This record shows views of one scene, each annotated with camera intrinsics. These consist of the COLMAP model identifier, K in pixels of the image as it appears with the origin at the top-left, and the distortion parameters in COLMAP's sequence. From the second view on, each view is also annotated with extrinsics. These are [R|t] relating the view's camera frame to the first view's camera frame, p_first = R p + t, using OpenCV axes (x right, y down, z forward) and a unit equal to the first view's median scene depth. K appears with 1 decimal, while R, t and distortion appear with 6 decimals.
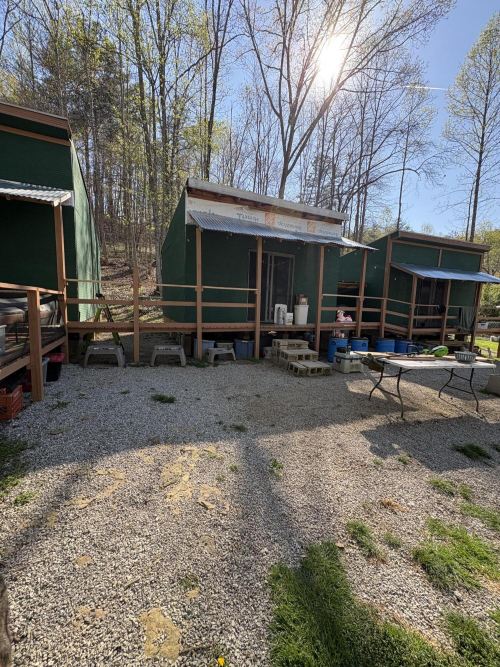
lens RADIAL K [[264.8, 0, 249.7], [0, 264.8, 334.0], [0, 0, 1]] dist [0.000870, 0.000083]
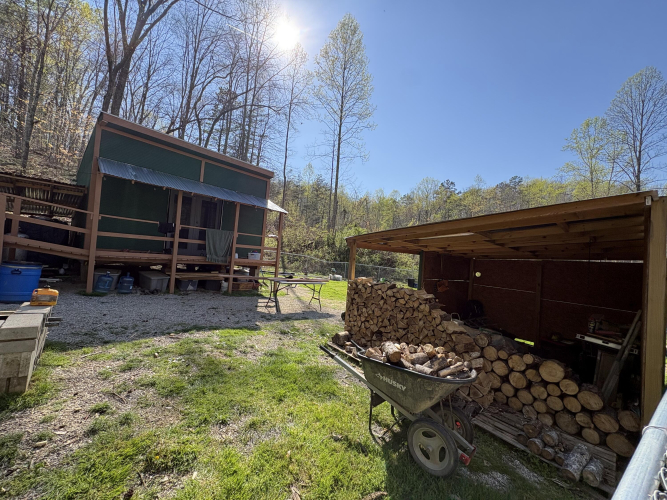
lens RADIAL K [[264.8, 0, 333.9], [0, 264.8, 250.2], [0, 0, 1]] dist [0.000870, 0.000083]
pose [[0.879722, 0.051135, 0.472730, 1.212990], [0.000367, 0.994127, -0.108216, 0.075659], [-0.475487, 0.095374, 0.874537, 0.197614]]
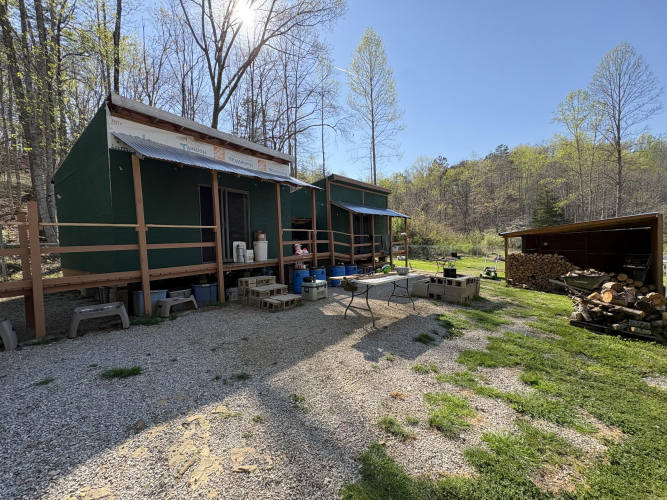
lens RADIAL K [[264.8, 0, 333.9], [0, 264.8, 250.2], [0, 0, 1]] dist [0.000870, 0.000083]
pose [[0.859889, -0.078459, 0.504416, -0.096345], [0.117992, 0.991908, -0.046859, 0.004133], [-0.496658, 0.099811, 0.862188, 0.013830]]
